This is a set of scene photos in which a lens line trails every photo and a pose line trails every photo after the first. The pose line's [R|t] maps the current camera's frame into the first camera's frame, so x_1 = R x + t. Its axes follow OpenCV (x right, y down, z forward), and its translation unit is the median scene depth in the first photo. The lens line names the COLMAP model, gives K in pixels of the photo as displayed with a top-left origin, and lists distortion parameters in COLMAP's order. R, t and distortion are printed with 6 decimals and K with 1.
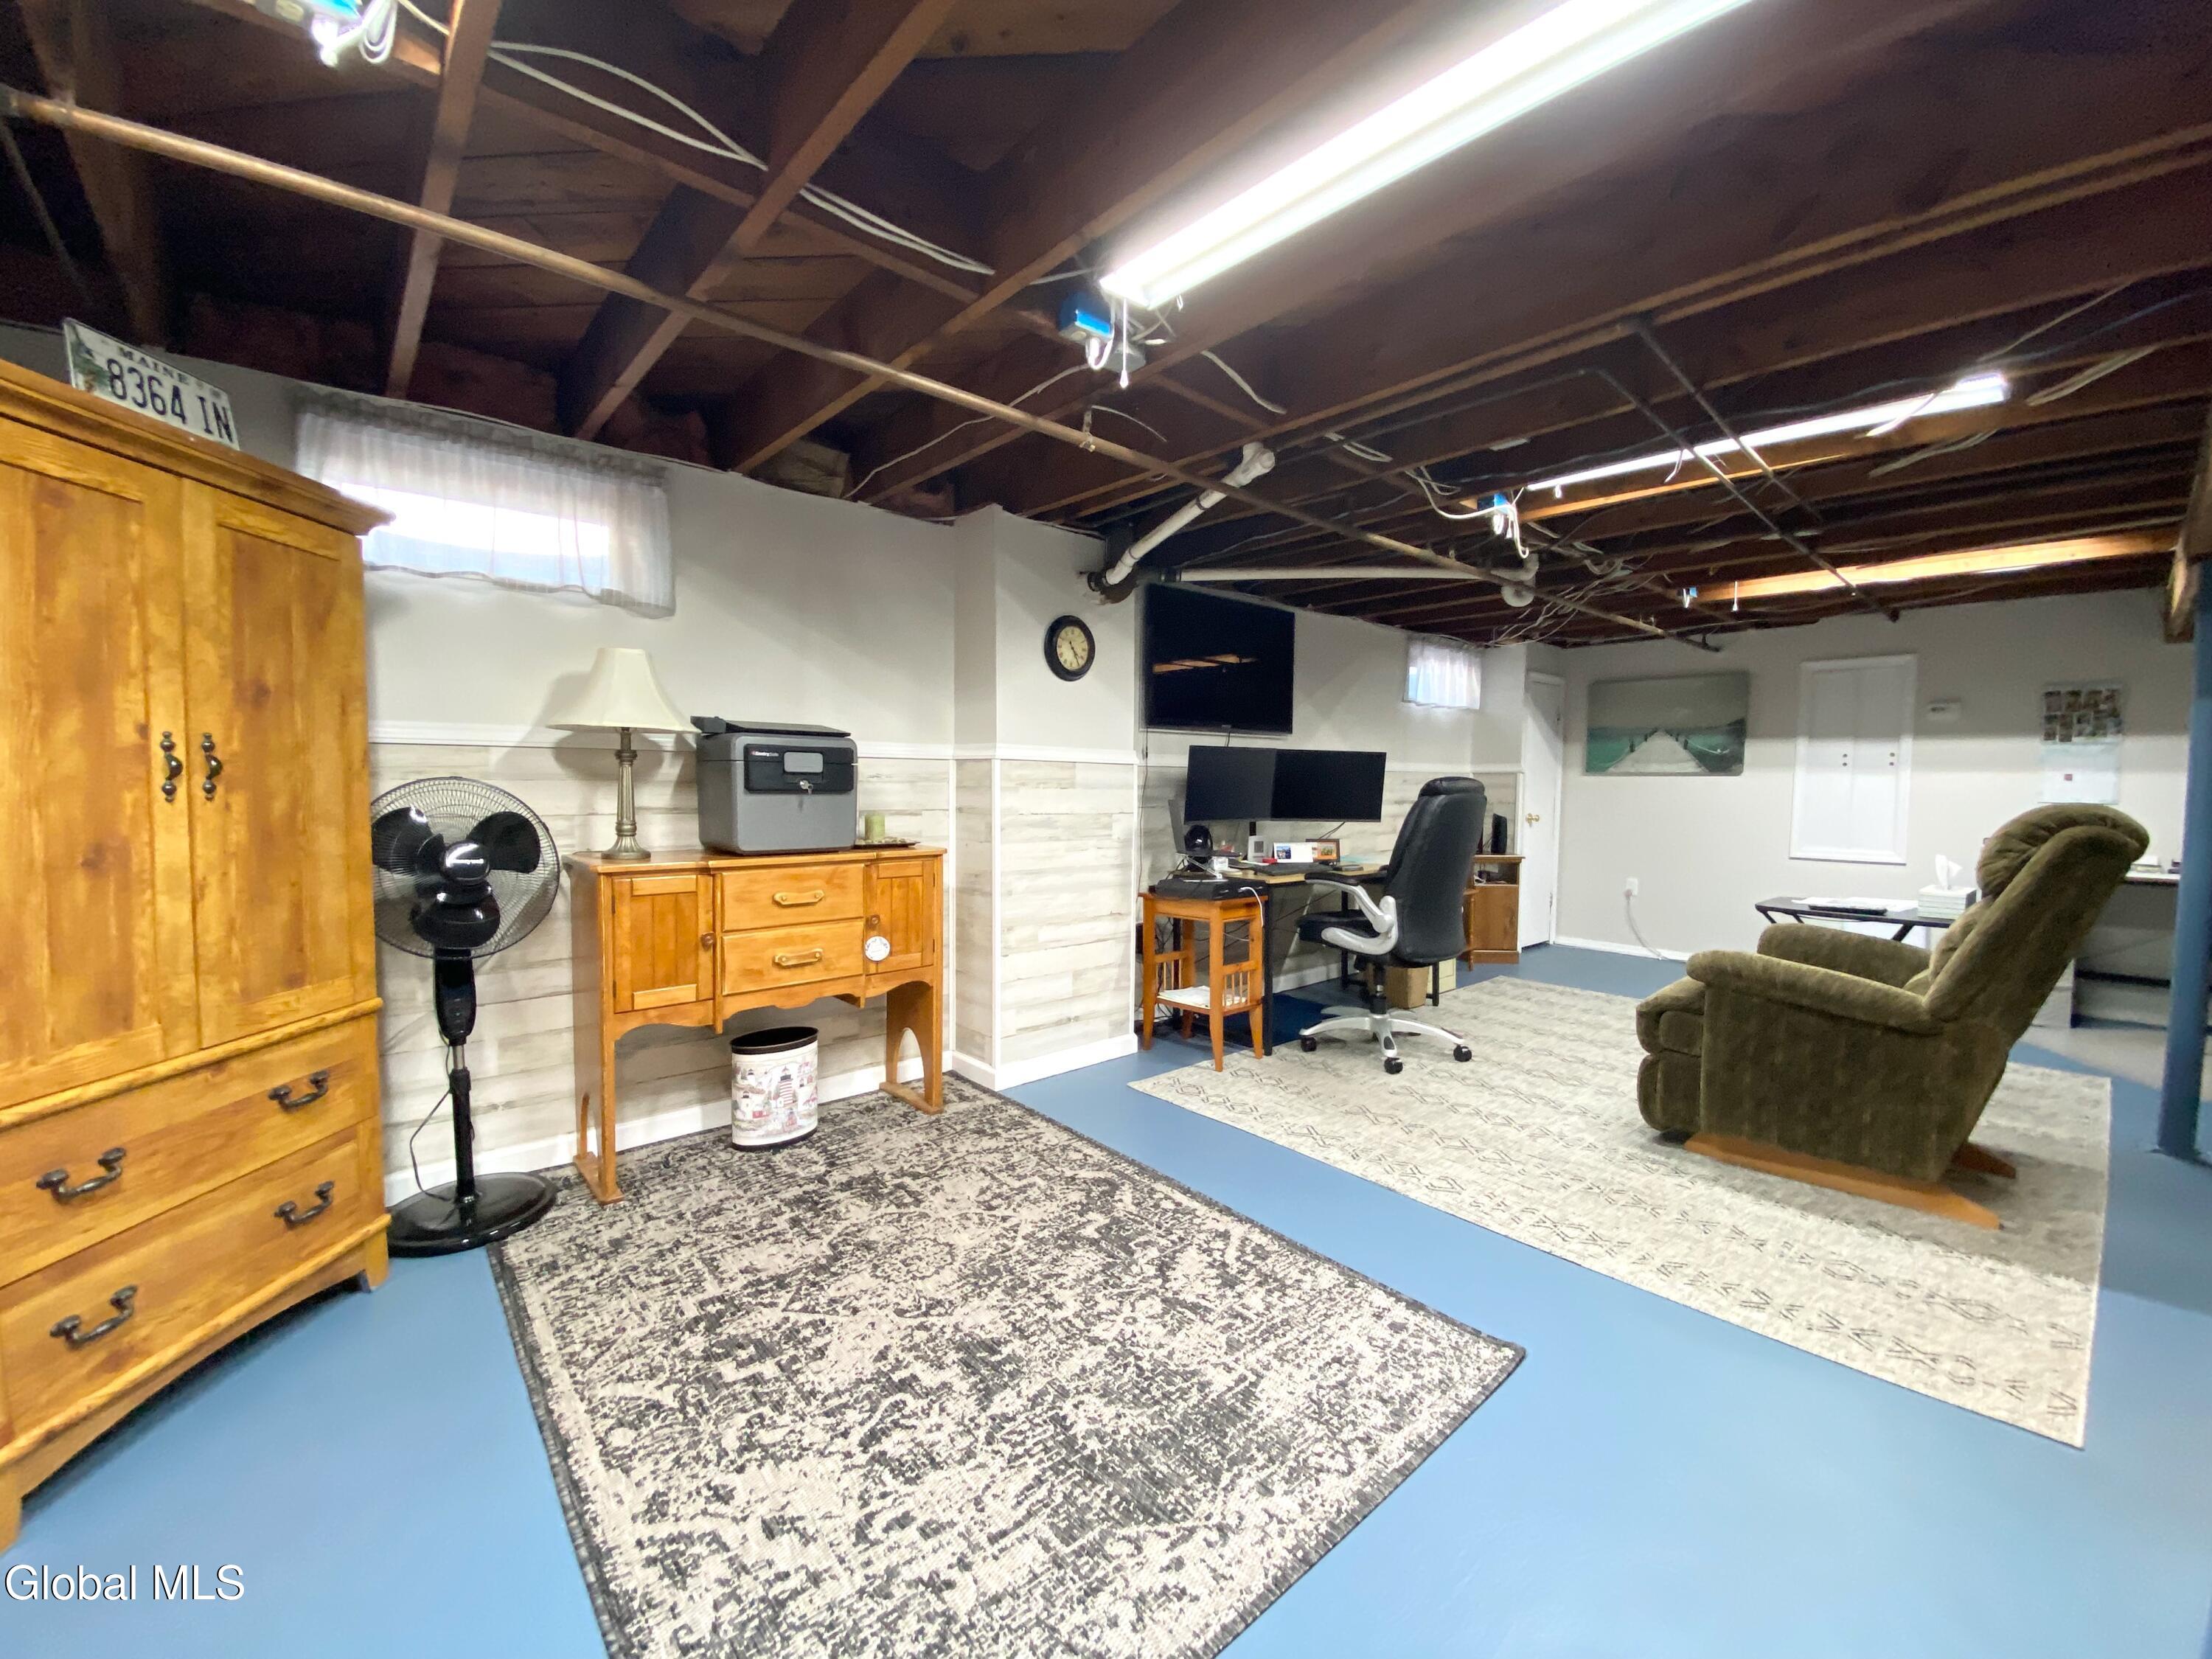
lens RADIAL K [[892.5, 0, 1111.7], [0, 892.5, 834.0], [0, 0, 1]] dist [-0.019465, -0.000400]
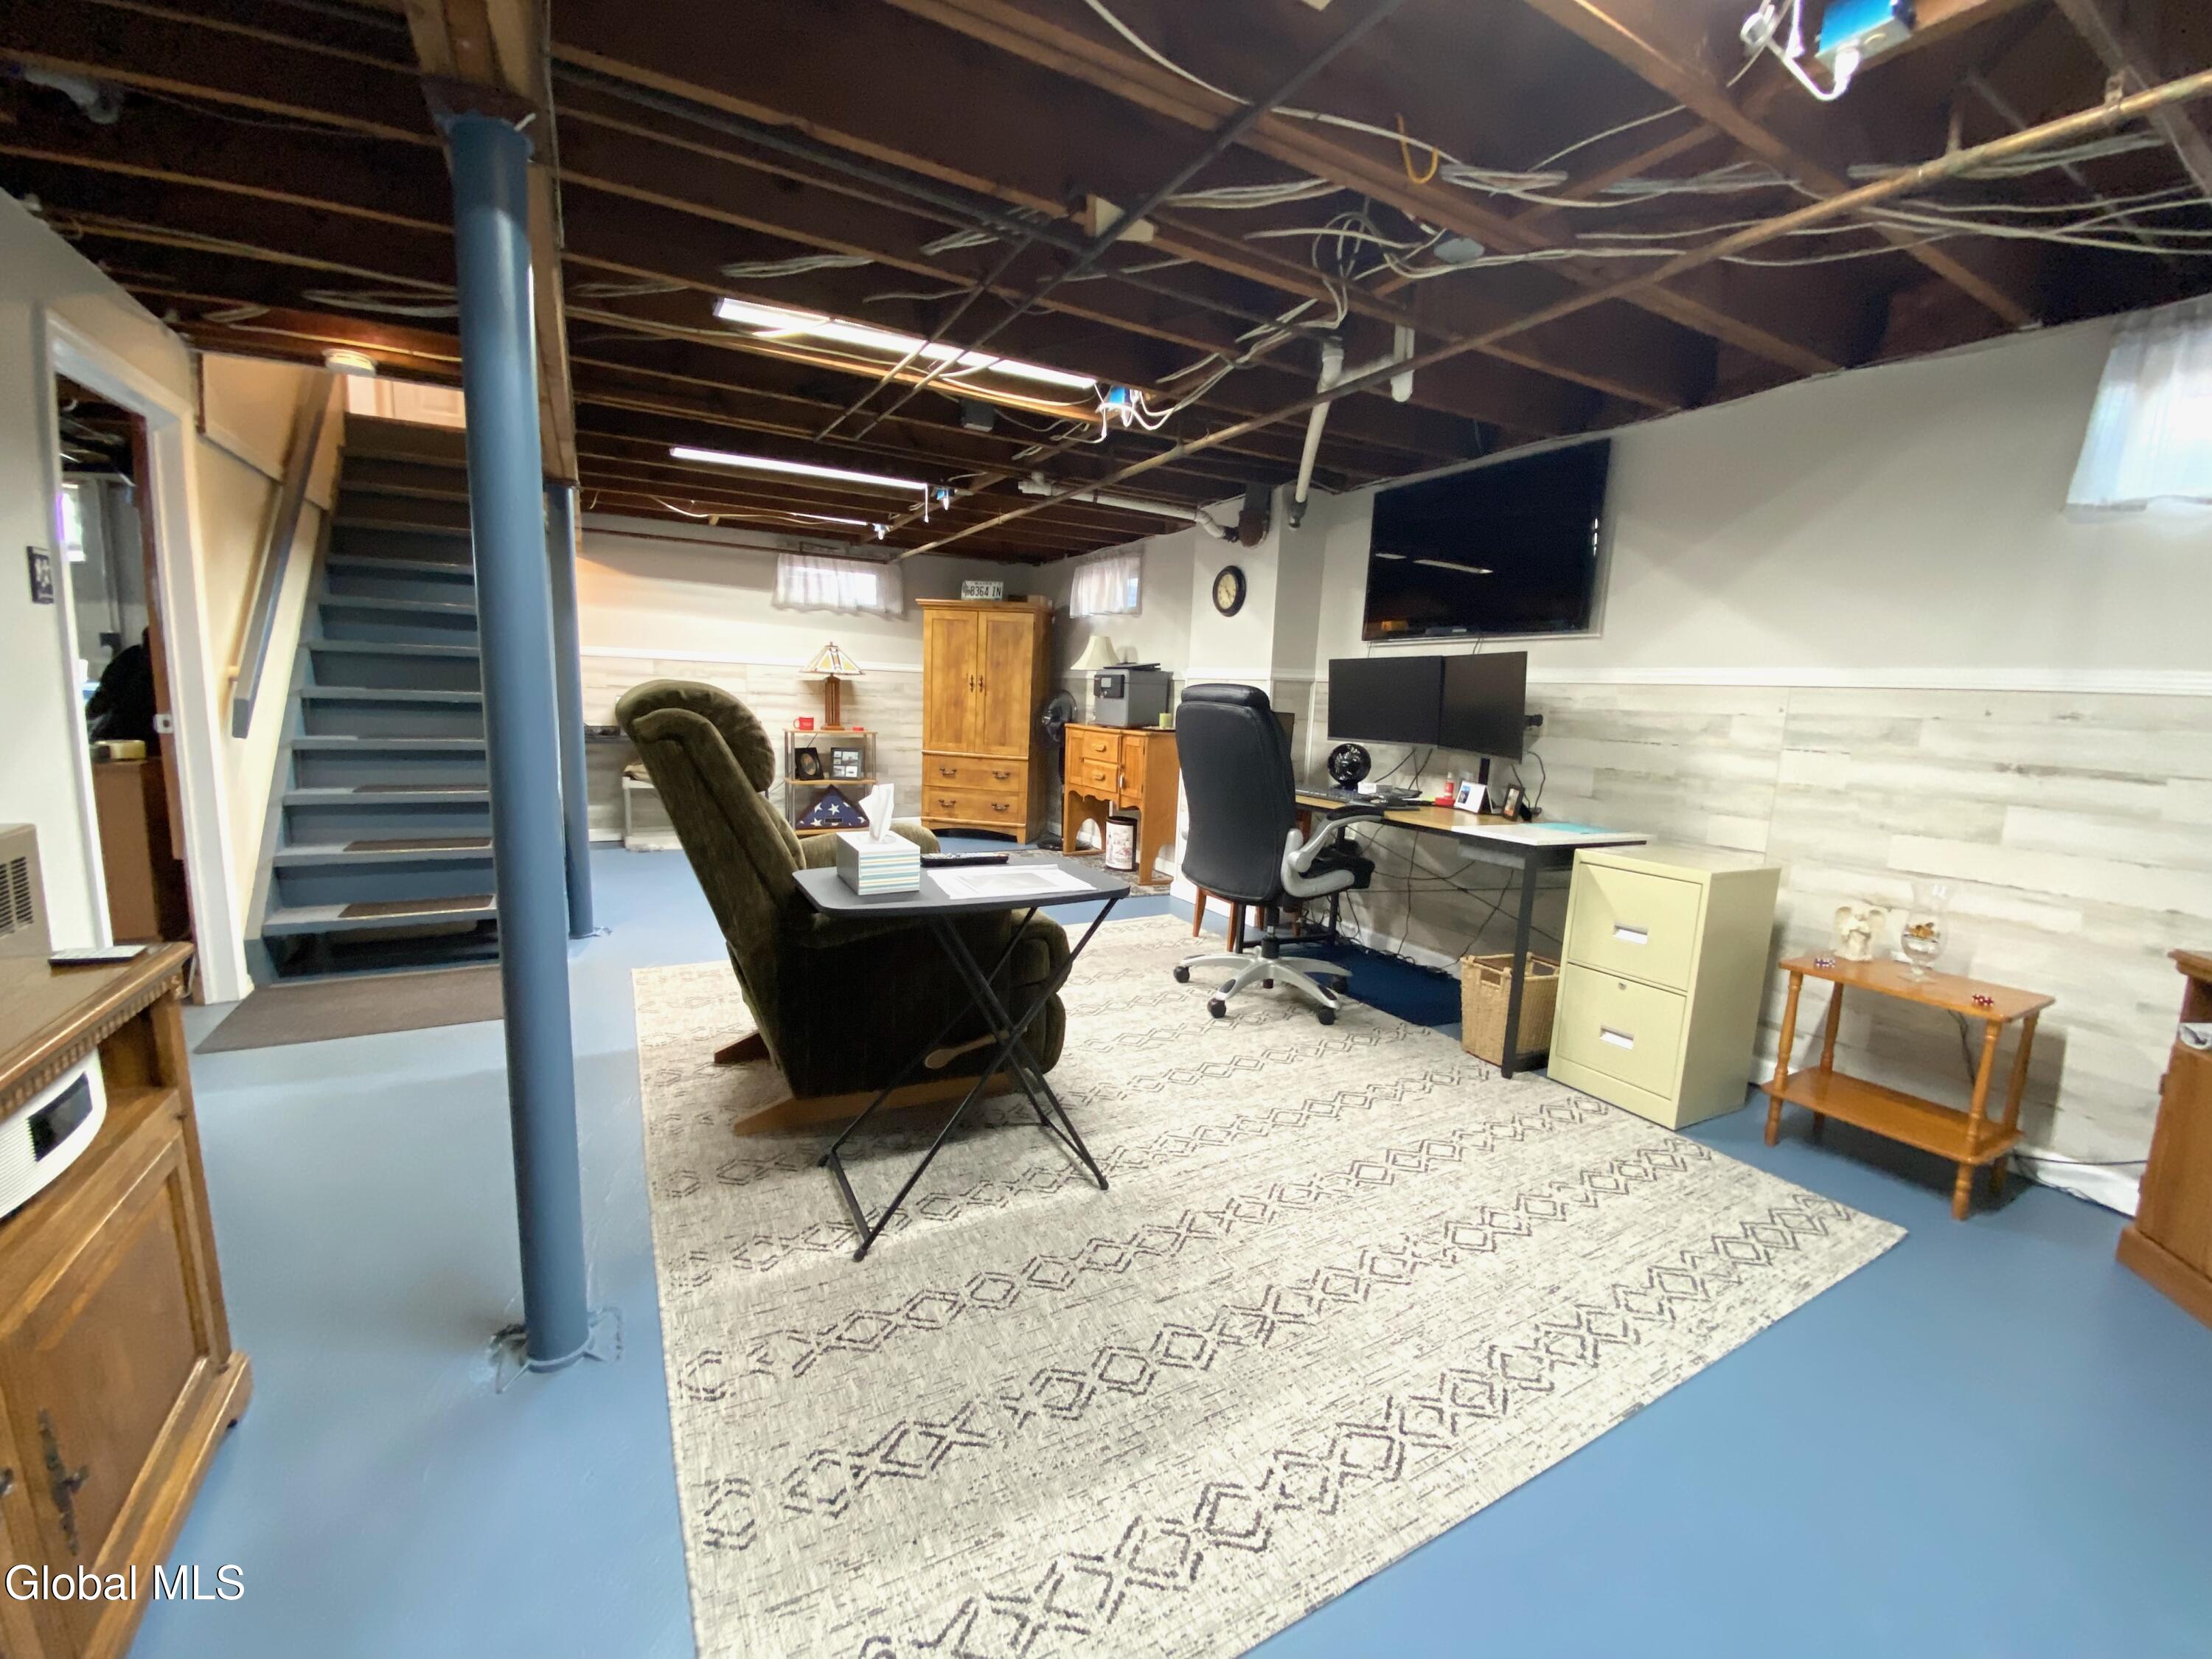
lens RADIAL K [[892.5, 0, 1106.1], [0, 892.5, 824.1], [0, 0, 1]] dist [-0.019465, -0.000400]
pose [[-0.226195, 0.118435, -0.966855, 1.489715], [-0.098376, 0.984728, 0.143639, -0.044558], [0.969102, 0.127606, -0.211089, 1.286148]]
